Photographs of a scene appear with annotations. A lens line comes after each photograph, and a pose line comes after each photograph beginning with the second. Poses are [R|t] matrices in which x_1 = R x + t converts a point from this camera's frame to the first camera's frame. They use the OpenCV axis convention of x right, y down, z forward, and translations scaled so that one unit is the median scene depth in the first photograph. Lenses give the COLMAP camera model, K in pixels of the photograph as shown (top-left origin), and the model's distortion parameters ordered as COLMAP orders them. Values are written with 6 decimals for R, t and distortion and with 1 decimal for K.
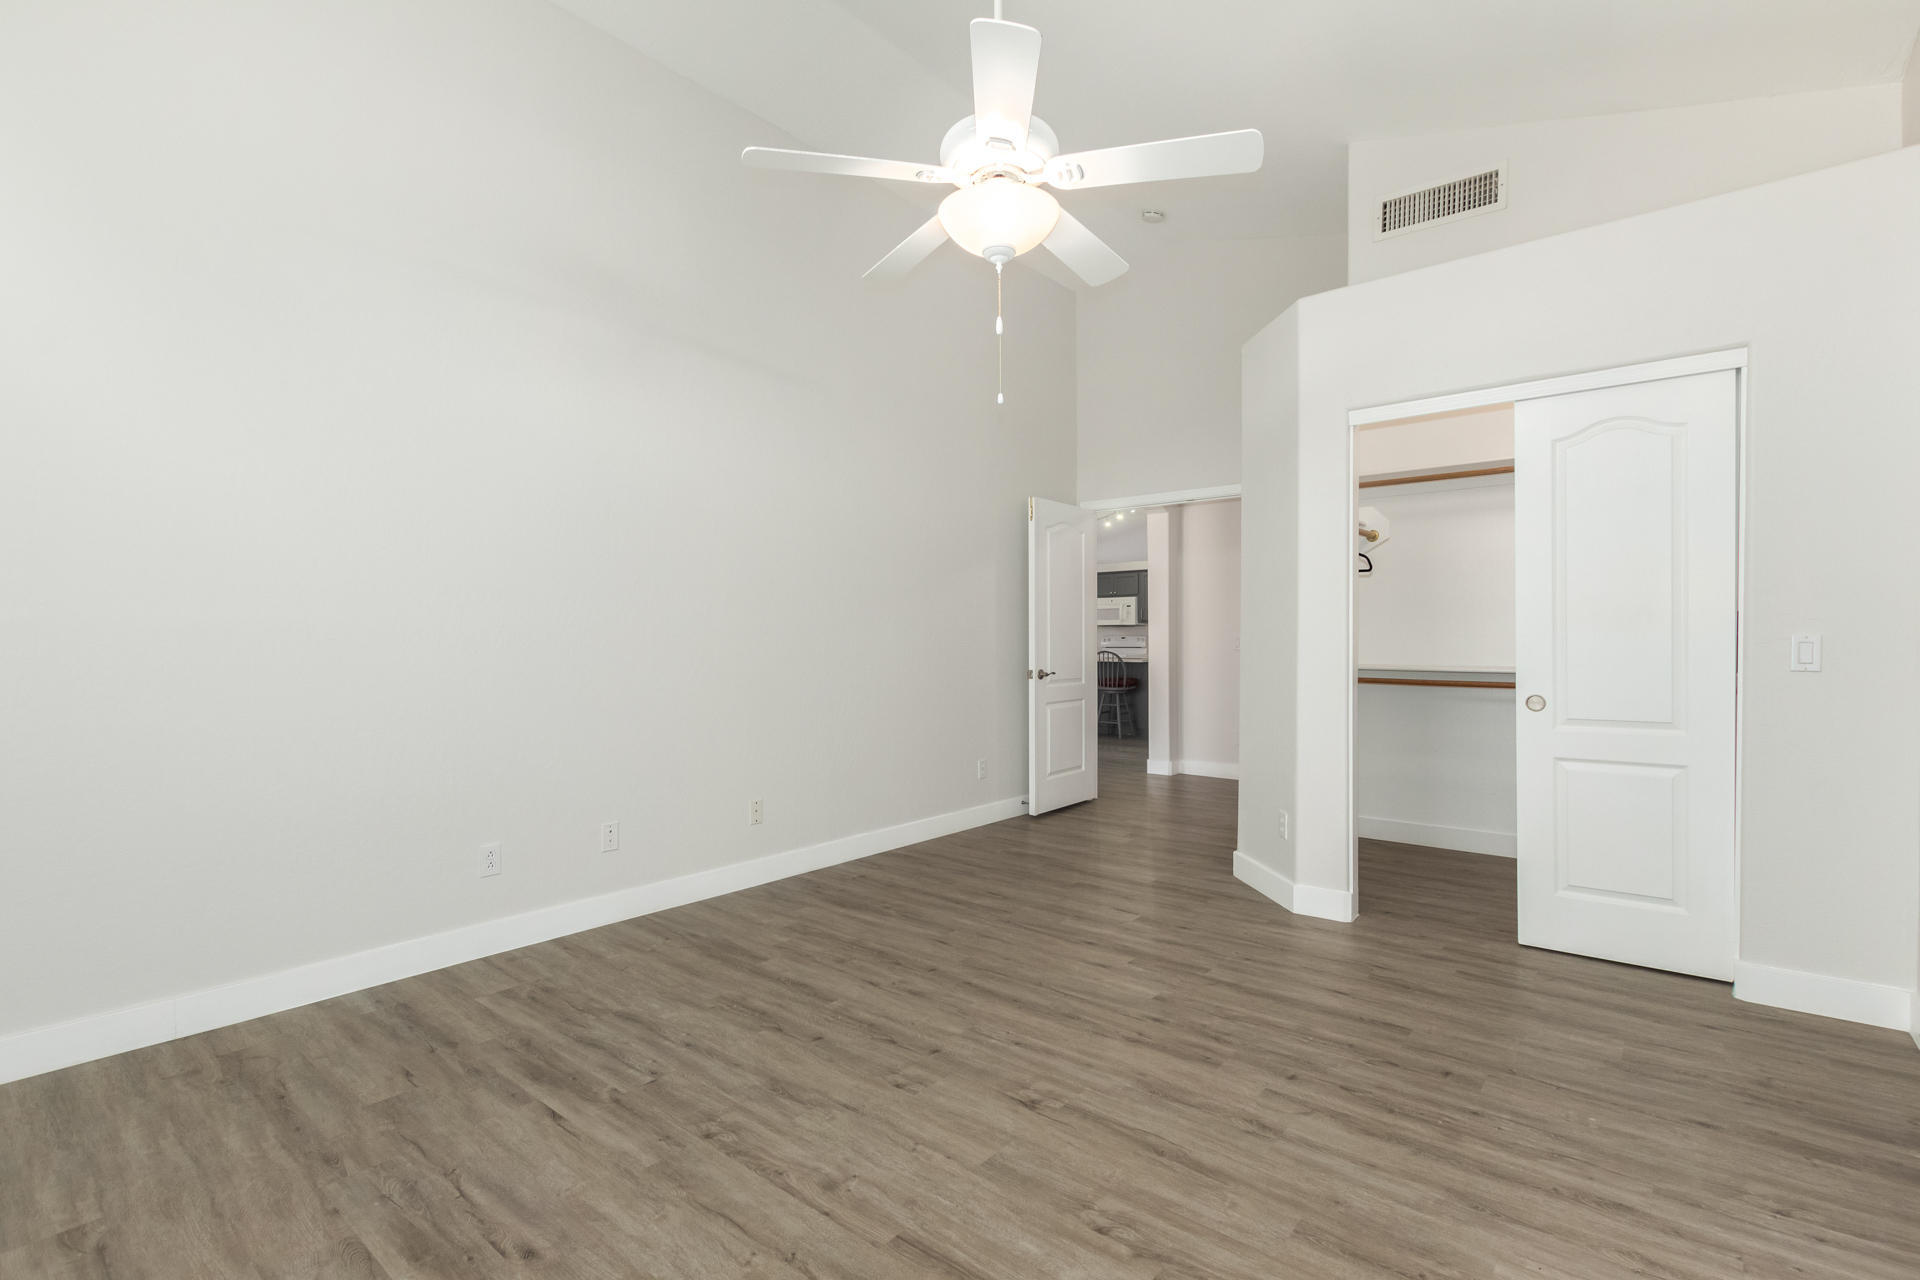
lens RADIAL K [[872.0, 0, 966.8], [0, 872.0, 648.5], [0, 0, 1]] dist [0.000141, 0.000150]
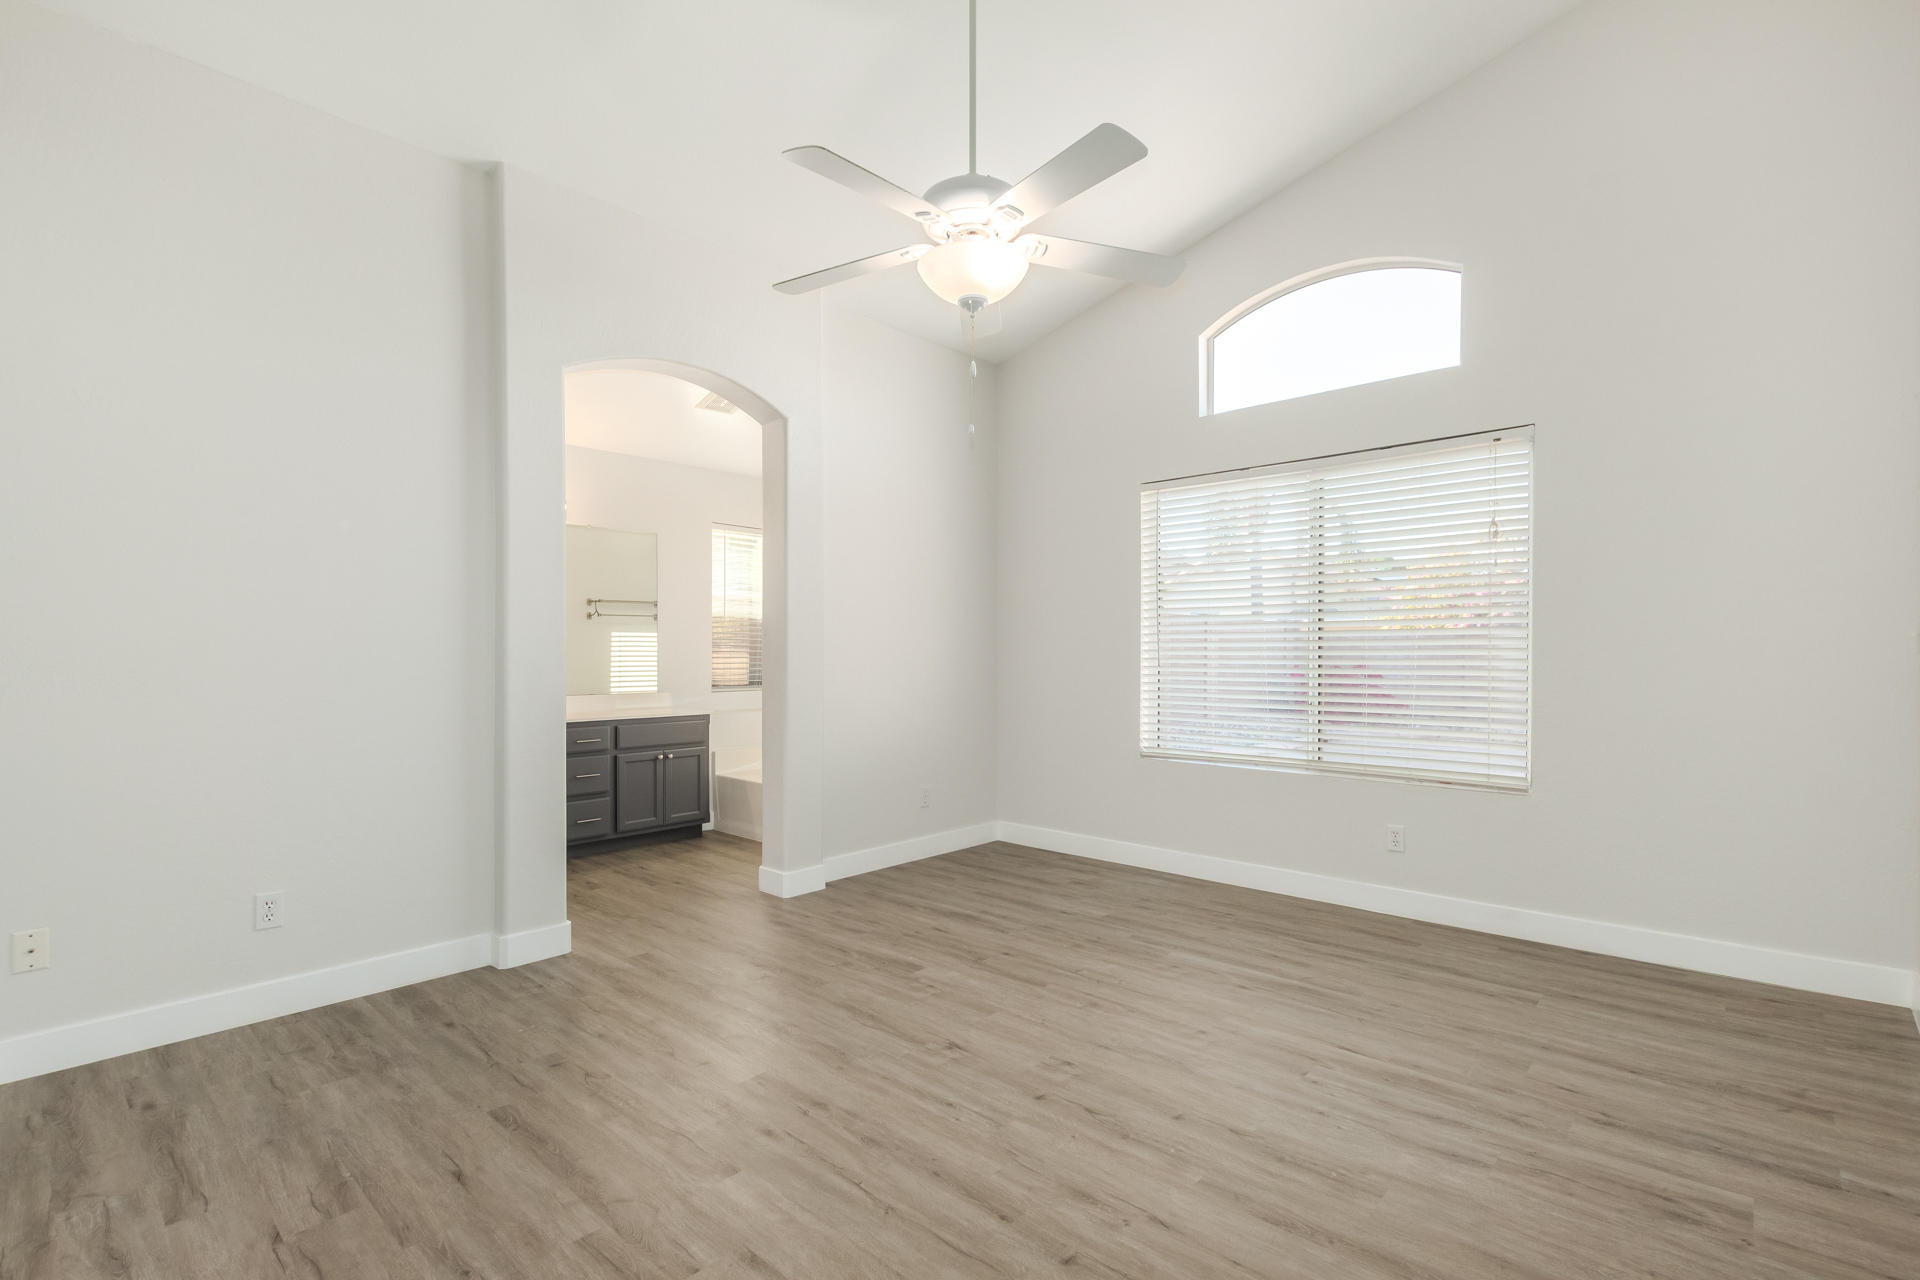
lens RADIAL K [[872.0, 0, 966.8], [0, 872.0, 648.5], [0, 0, 1]] dist [0.000141, 0.000150]
pose [[-0.998934, 0.004618, 0.045926, -0.003128], [0.004746, 0.999985, 0.002692, -0.022003], [-0.045913, 0.002907, -0.998941, 1.984604]]
